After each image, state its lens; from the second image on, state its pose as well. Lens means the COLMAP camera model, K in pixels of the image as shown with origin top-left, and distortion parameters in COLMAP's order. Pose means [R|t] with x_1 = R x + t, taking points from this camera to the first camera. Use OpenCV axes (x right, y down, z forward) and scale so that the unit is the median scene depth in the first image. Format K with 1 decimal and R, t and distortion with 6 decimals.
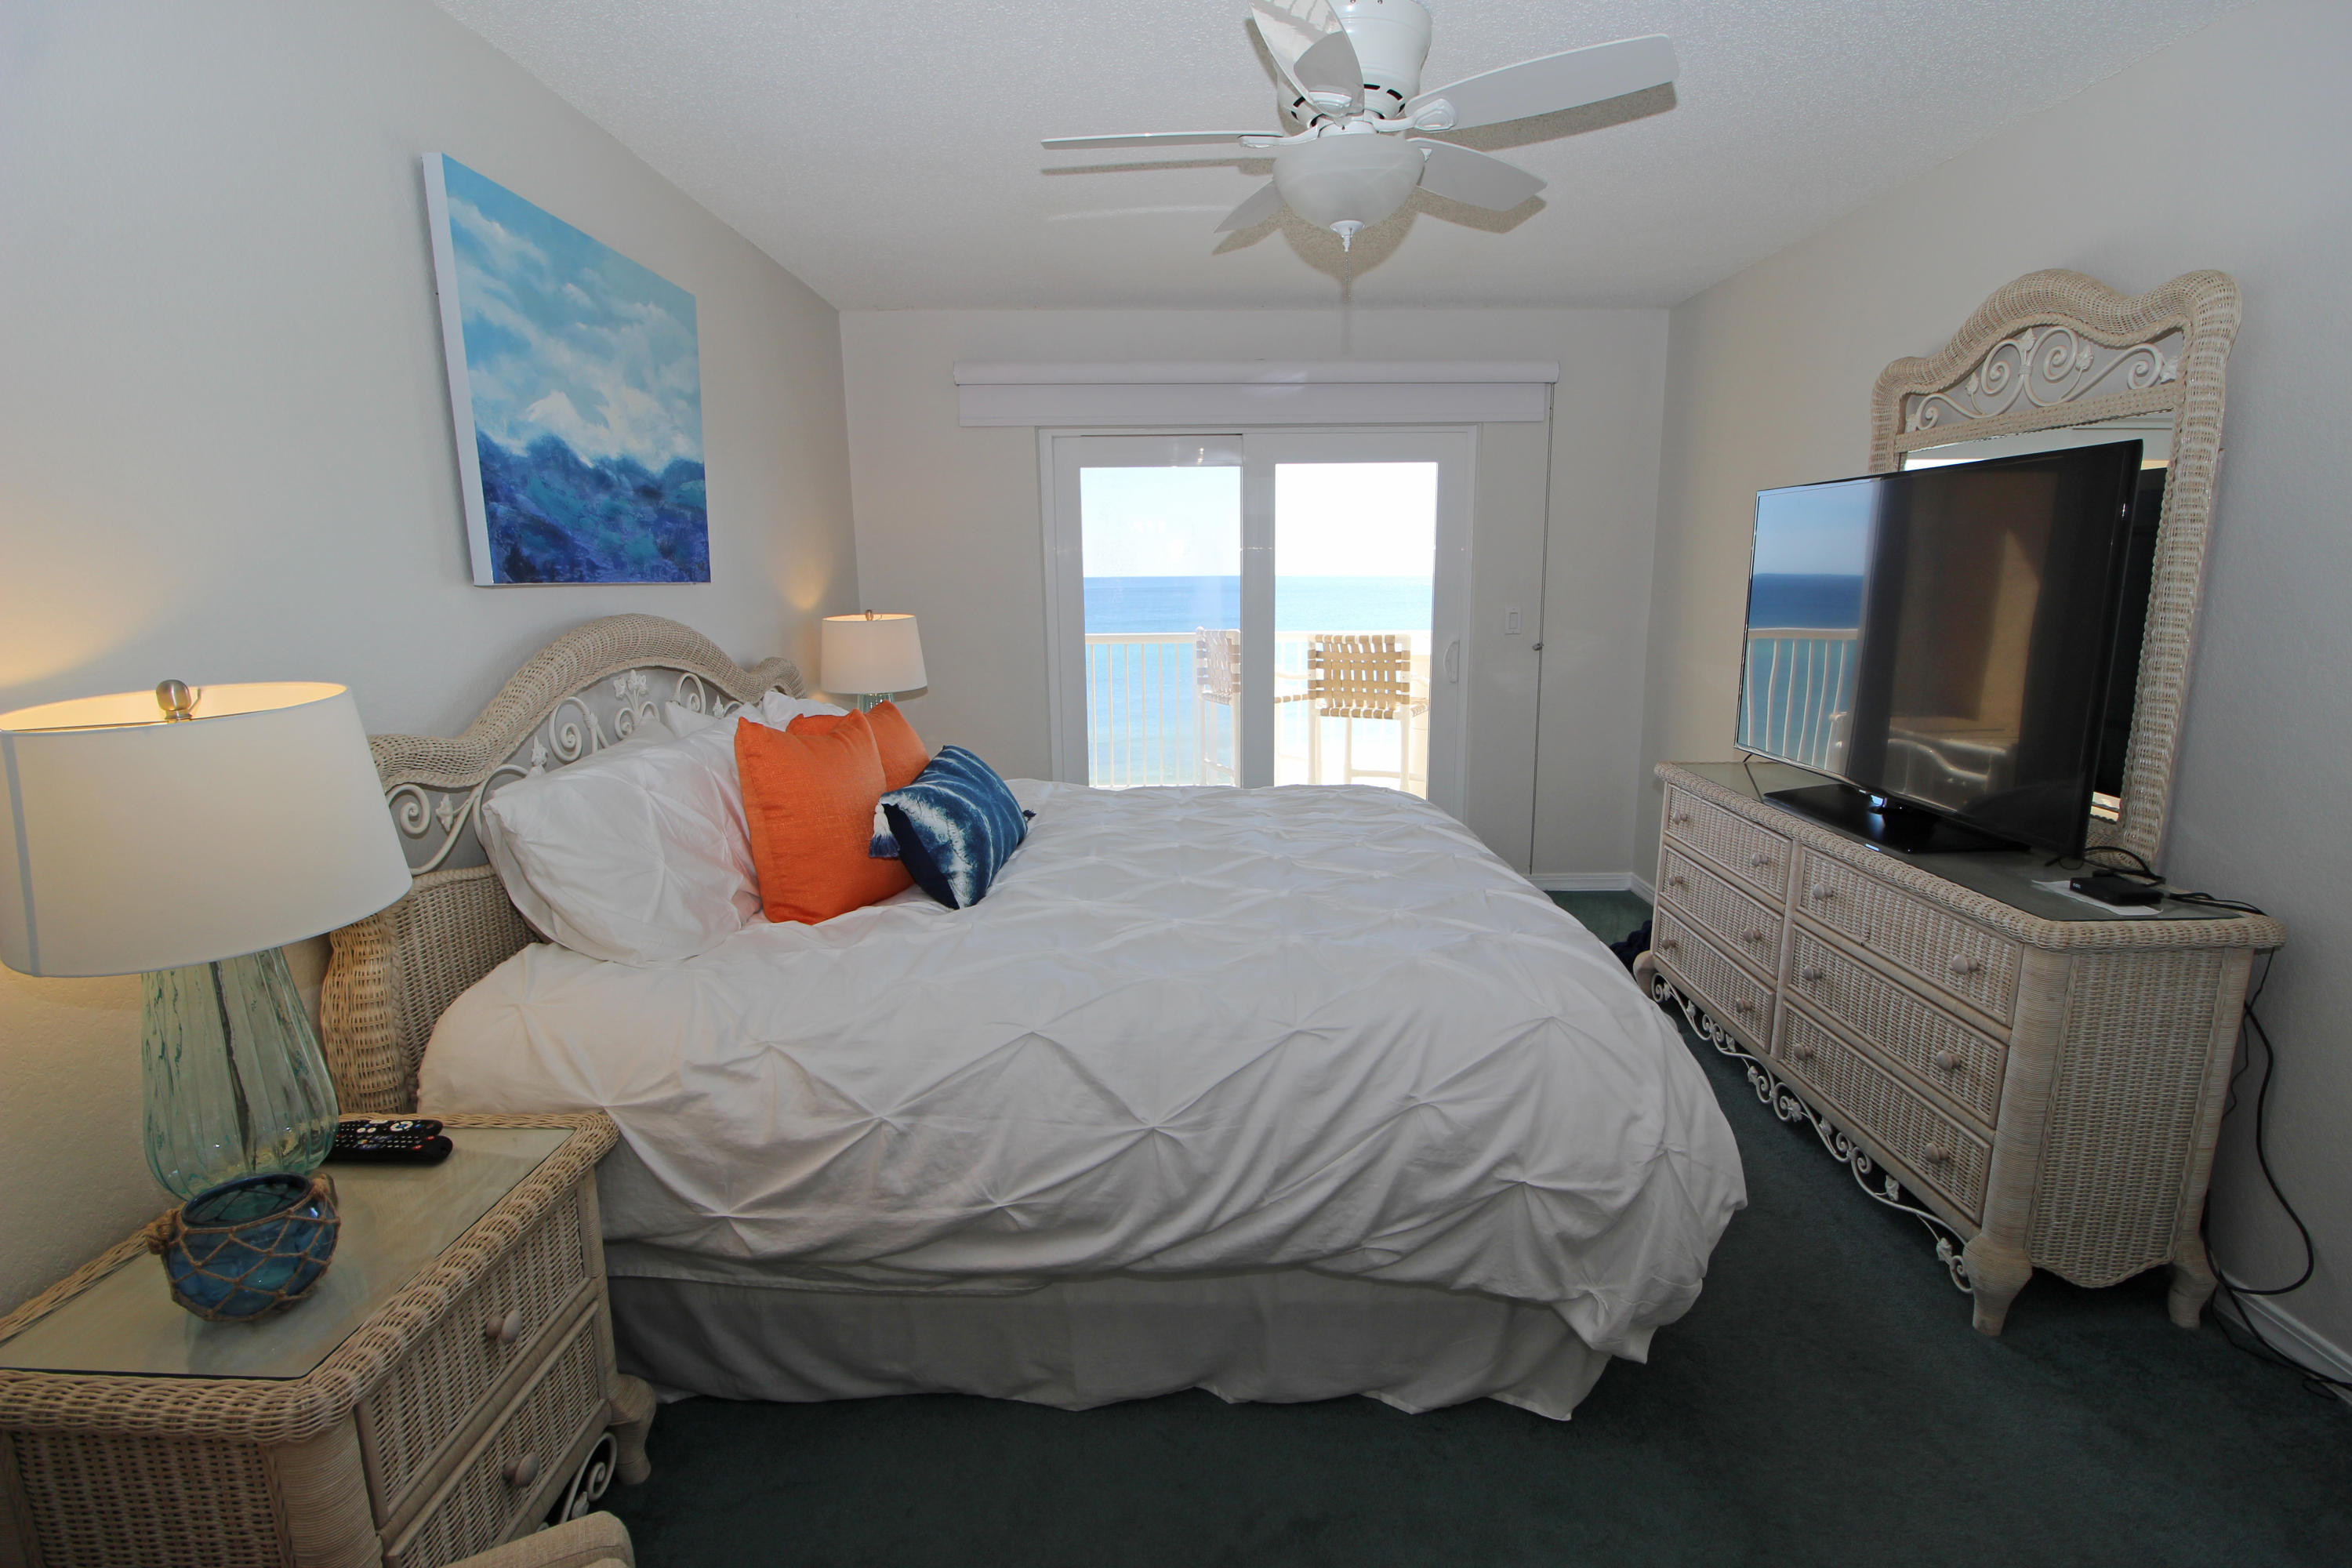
lens RADIAL K [[1088.6, 0, 1175.8], [0, 1088.6, 789.2], [0, 0, 1]] dist [-0.002644, -0.010309]
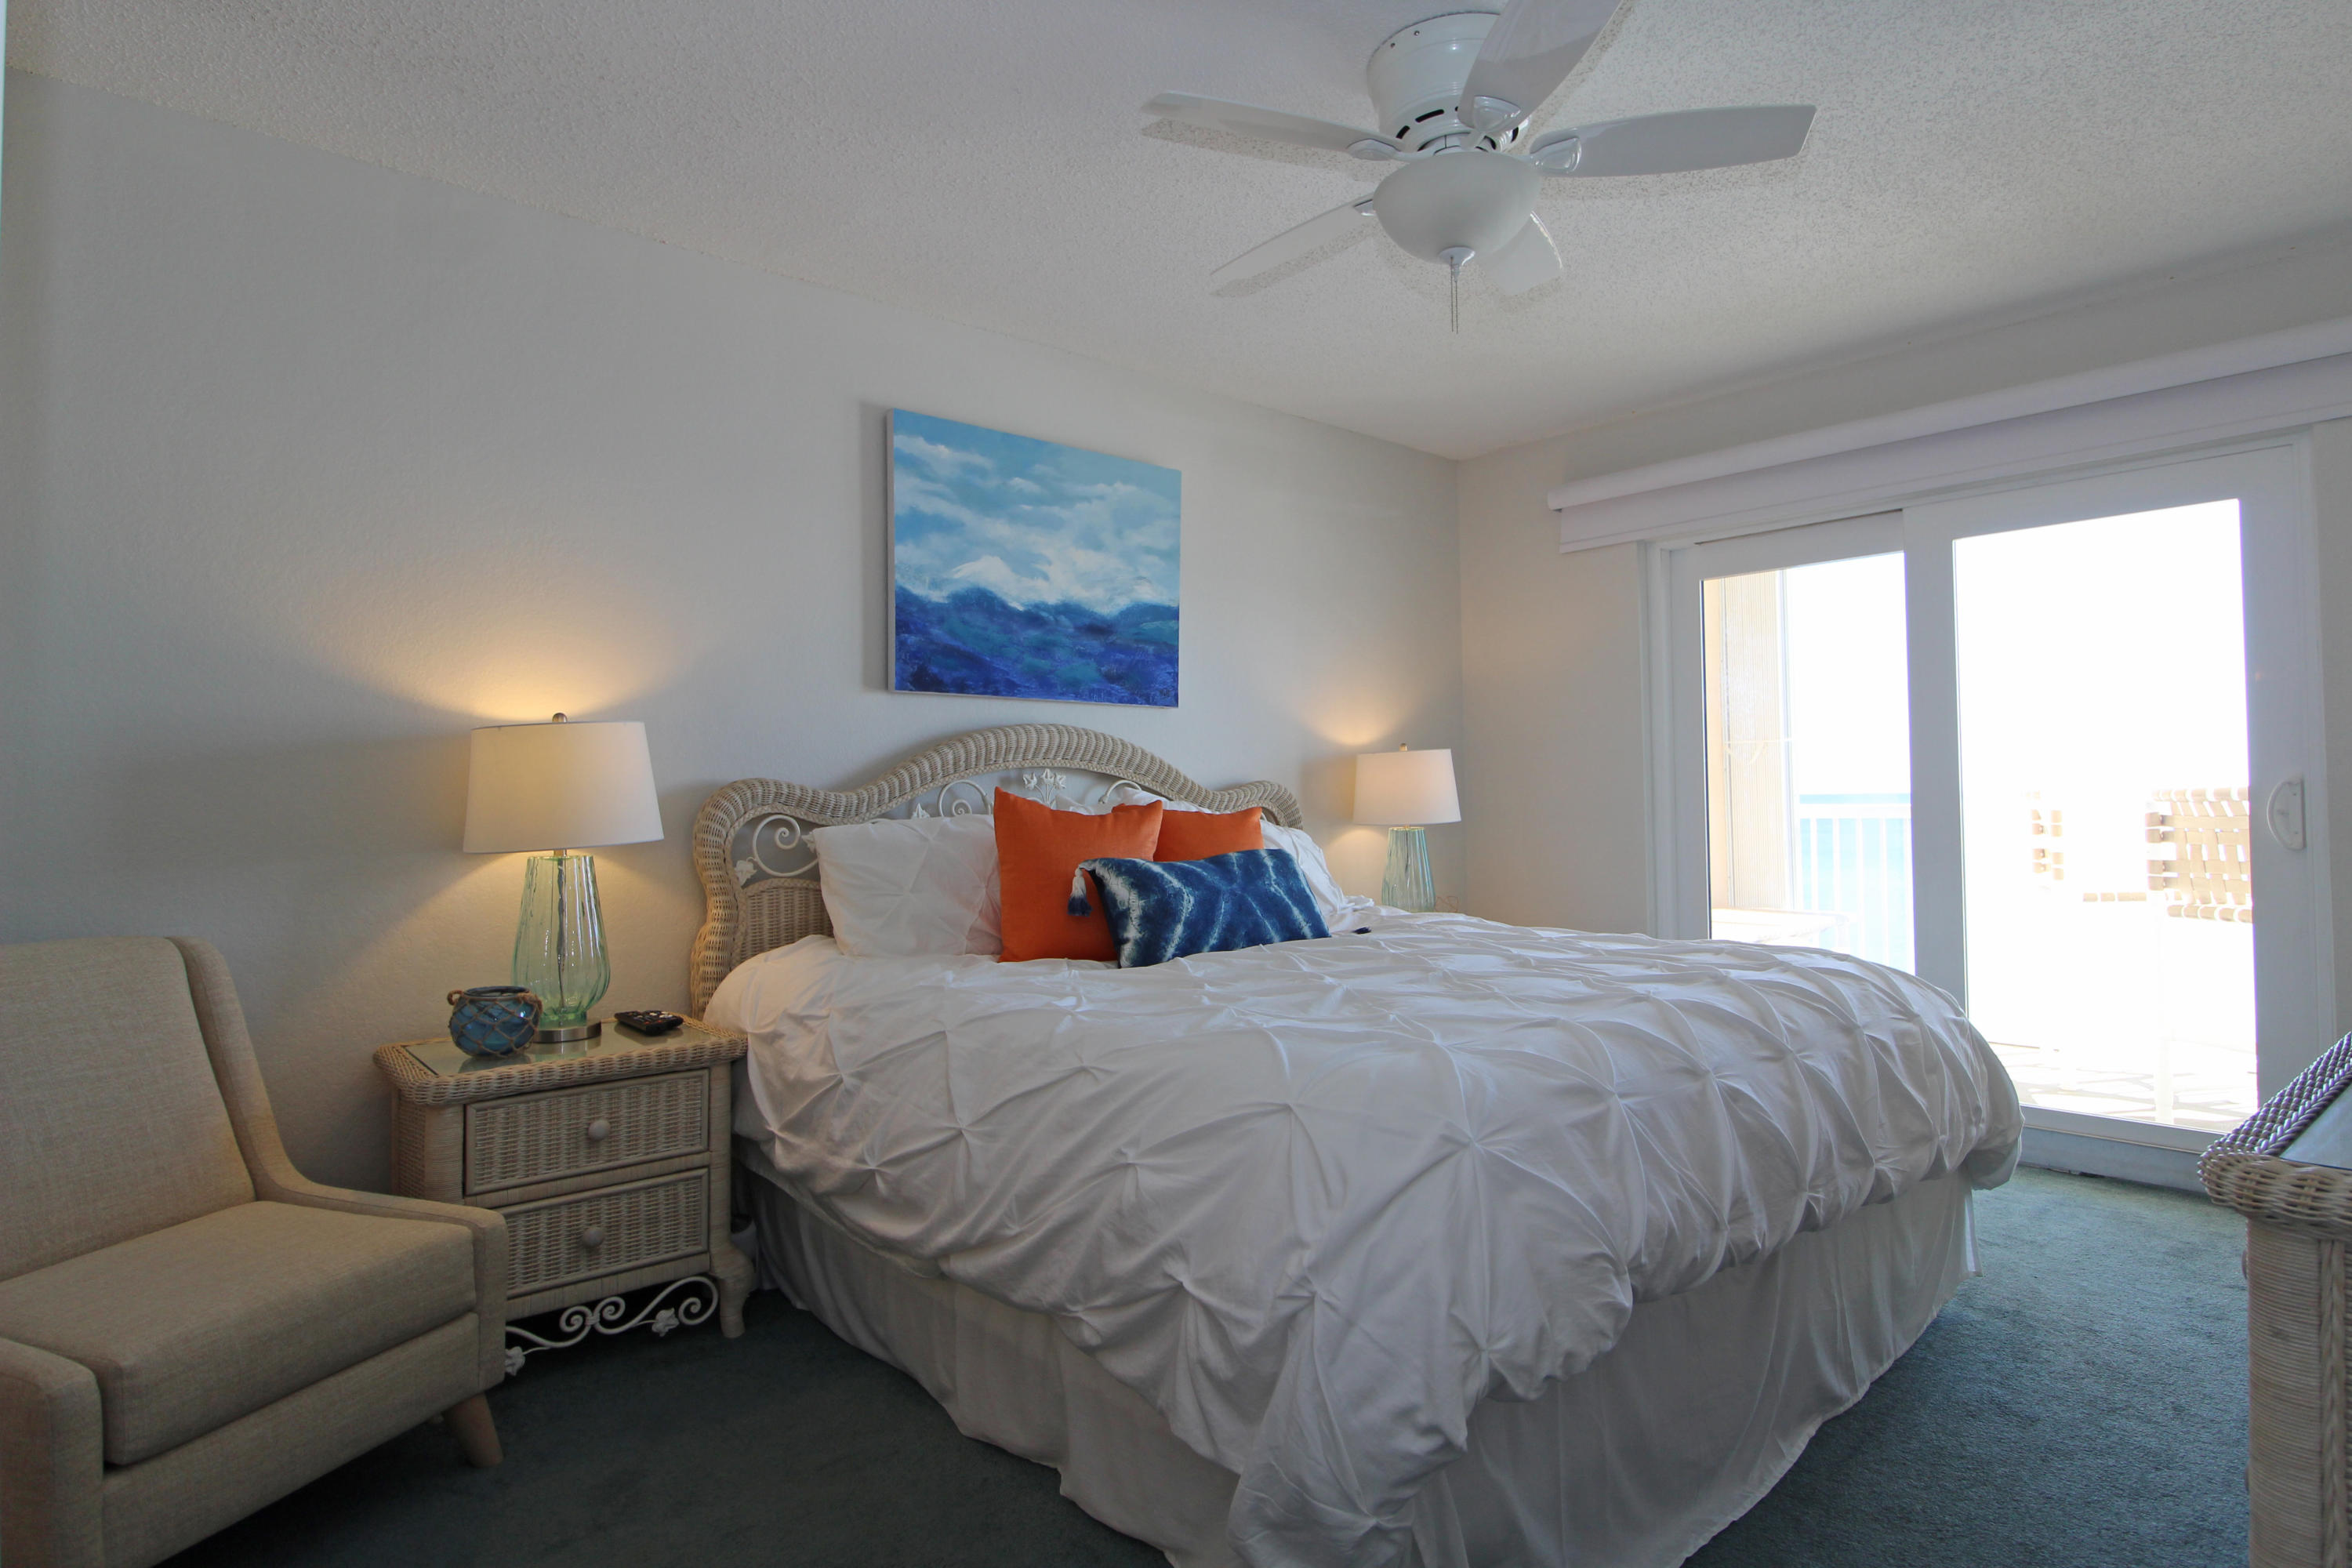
lens RADIAL K [[1267.5, 0, 1190.0], [0, 1267.5, 783.2], [0, 0, 1]] dist [-0.005876, -0.004184]
pose [[0.656479, -0.010665, -0.754269, 0.768846], [-0.140042, 0.980795, -0.135754, 0.087363], [0.741231, 0.194748, 0.642378, 0.229361]]
